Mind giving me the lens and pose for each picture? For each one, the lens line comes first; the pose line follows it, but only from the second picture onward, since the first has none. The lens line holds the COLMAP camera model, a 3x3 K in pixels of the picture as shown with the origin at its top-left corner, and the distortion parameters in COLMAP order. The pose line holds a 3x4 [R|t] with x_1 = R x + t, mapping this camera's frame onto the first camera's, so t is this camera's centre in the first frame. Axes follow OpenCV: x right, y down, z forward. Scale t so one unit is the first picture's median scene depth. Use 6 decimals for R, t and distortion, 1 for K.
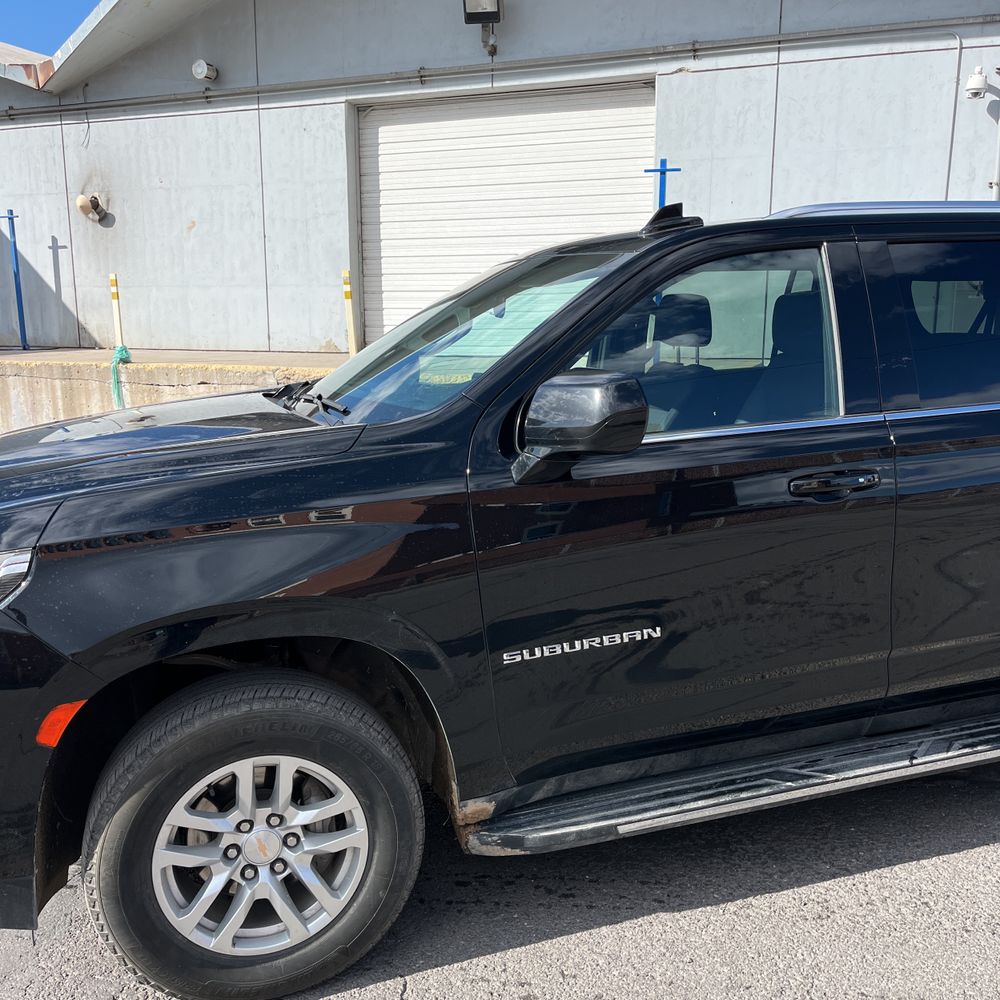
lens RADIAL K [[1006.9, 0, 500.0], [0, 1006.9, 500.0], [0, 0, 1]] dist [0.045879, -0.041876]
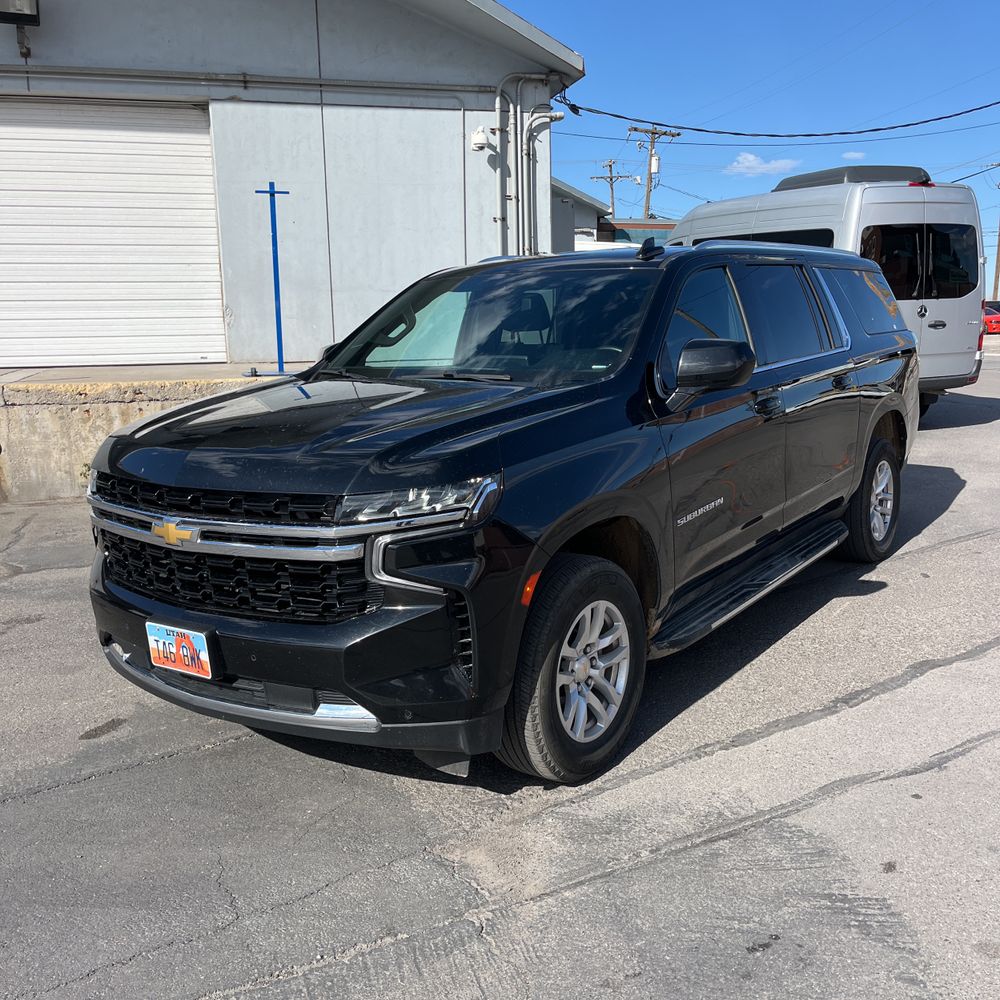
lens RADIAL K [[1011.9, 0, 516.4], [0, 1011.9, 502.1], [0, 0, 1]] dist [0.043982, -0.031885]
pose [[0.802116, -0.119903, 0.585007, -0.266392], [0.127325, 0.991448, 0.028628, 0.010759], [-0.583437, 0.051523, 0.810523, -0.035496]]
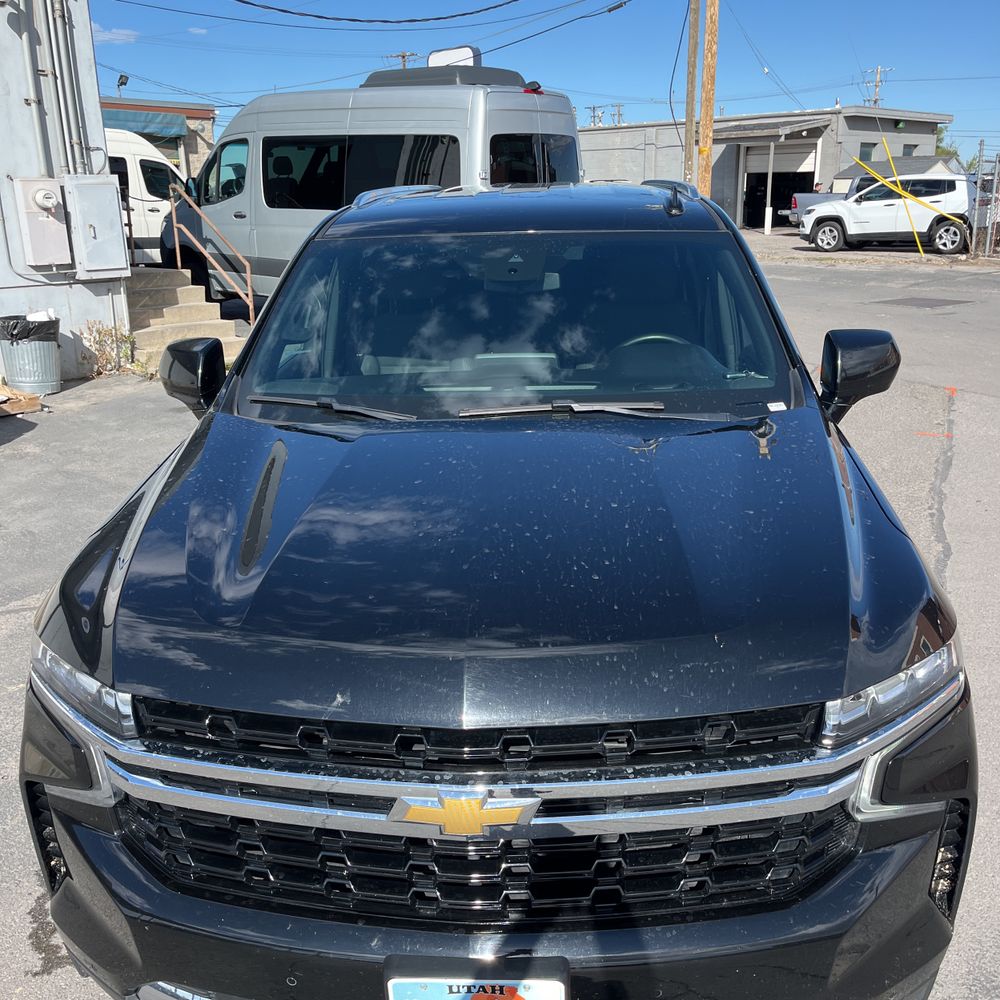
lens RADIAL K [[993.1, 0, 492.3], [0, 993.1, 515.8], [0, 0, 1]] dist [0.123469, -0.170941]
pose [[0.378260, -0.287797, 0.879825, -0.294529], [0.188517, 0.954475, 0.231167, -0.065278], [-0.906301, 0.078421, 0.415294, 0.202994]]
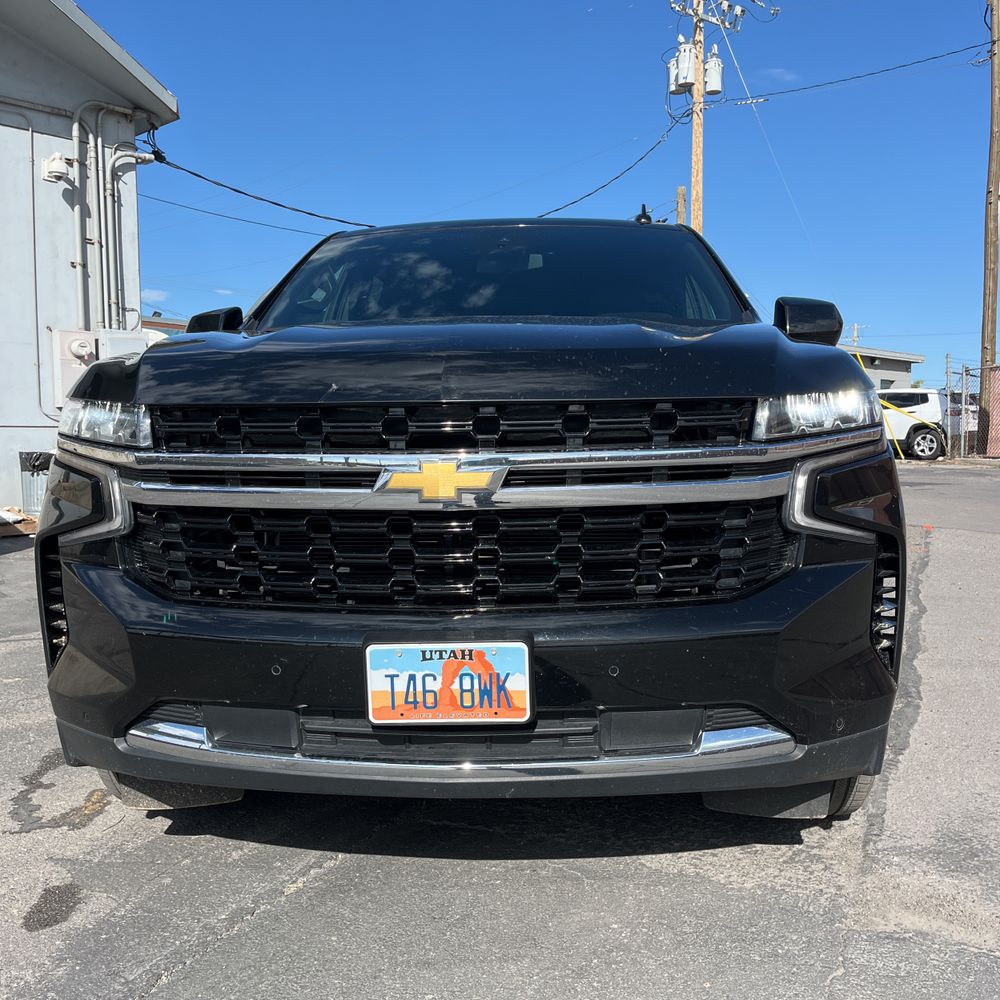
lens RADIAL K [[1002.5, 0, 506.5], [0, 1002.5, 516.5], [0, 0, 1]] dist [0.071835, -0.092578]
pose [[0.370687, -0.073374, 0.925855, -0.332368], [0.174338, 0.984651, 0.008234, 0.022508], [-0.912248, 0.158359, 0.377790, 0.198962]]
